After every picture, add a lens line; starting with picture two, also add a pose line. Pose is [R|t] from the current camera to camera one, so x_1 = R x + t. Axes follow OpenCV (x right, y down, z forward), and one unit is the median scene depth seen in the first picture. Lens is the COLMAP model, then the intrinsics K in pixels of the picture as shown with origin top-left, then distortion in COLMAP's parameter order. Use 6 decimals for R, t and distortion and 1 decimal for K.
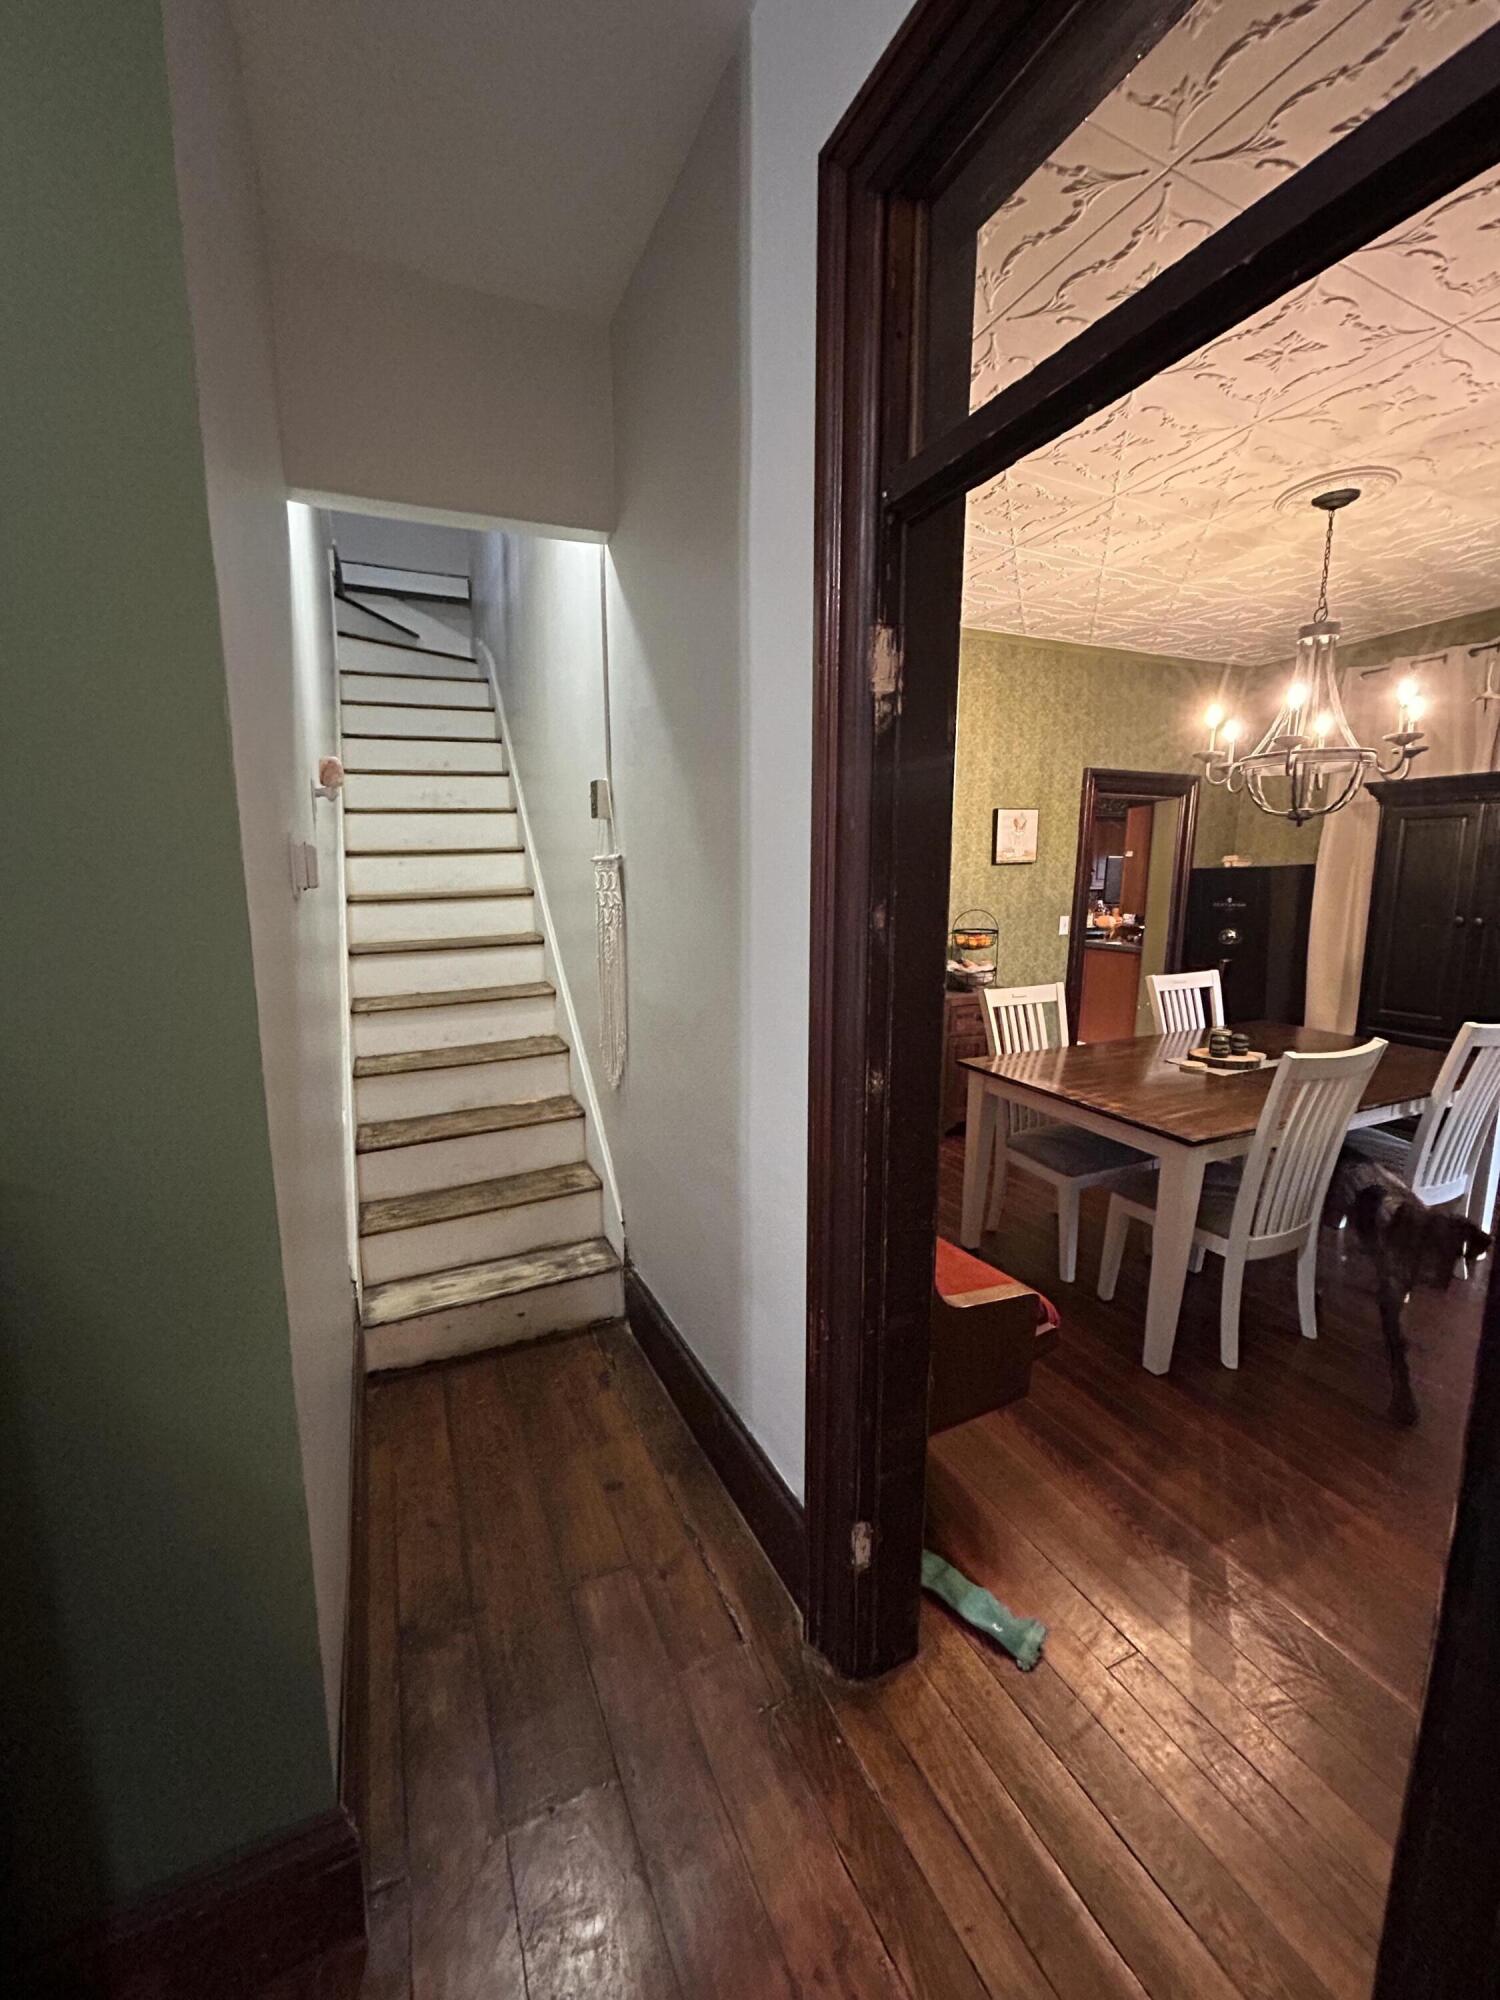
lens RADIAL K [[810.2, 0, 750.4], [0, 810.2, 1003.6], [0, 0, 1]] dist [-0.000507, 0.000383]
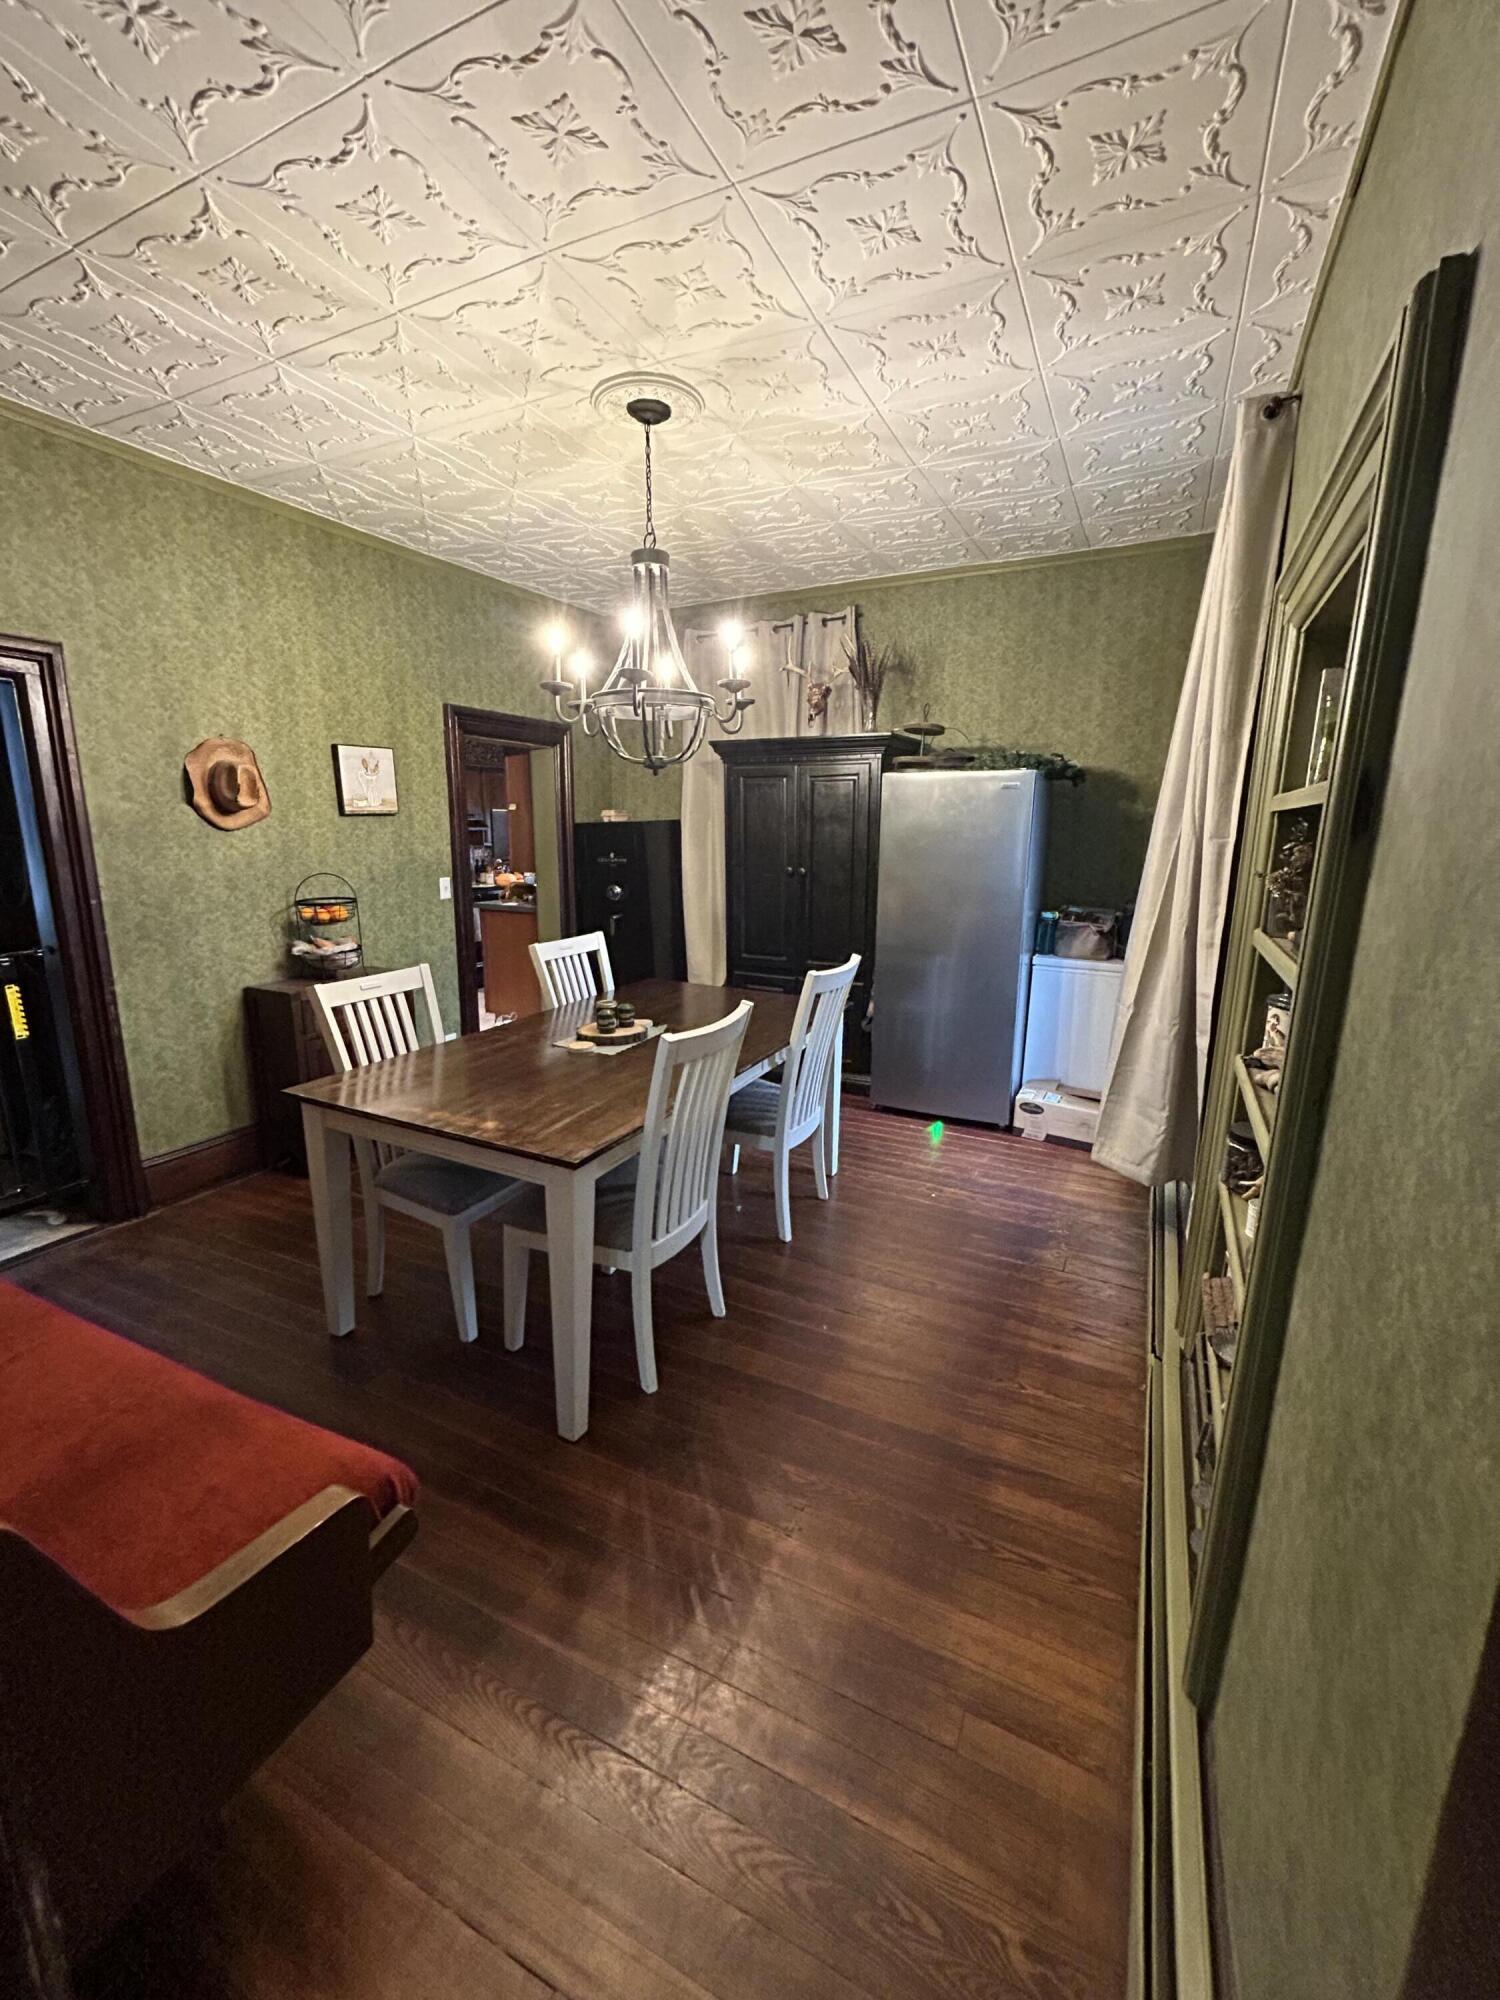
lens RADIAL K [[810.2, 0, 750.4], [0, 810.2, 1003.6], [0, 0, 1]] dist [-0.000507, 0.000383]
pose [[0.778570, -0.129524, 0.614045, 0.150583], [0.097968, 0.991558, 0.084938, -0.025817], [-0.619863, -0.005974, 0.784687, 0.192191]]
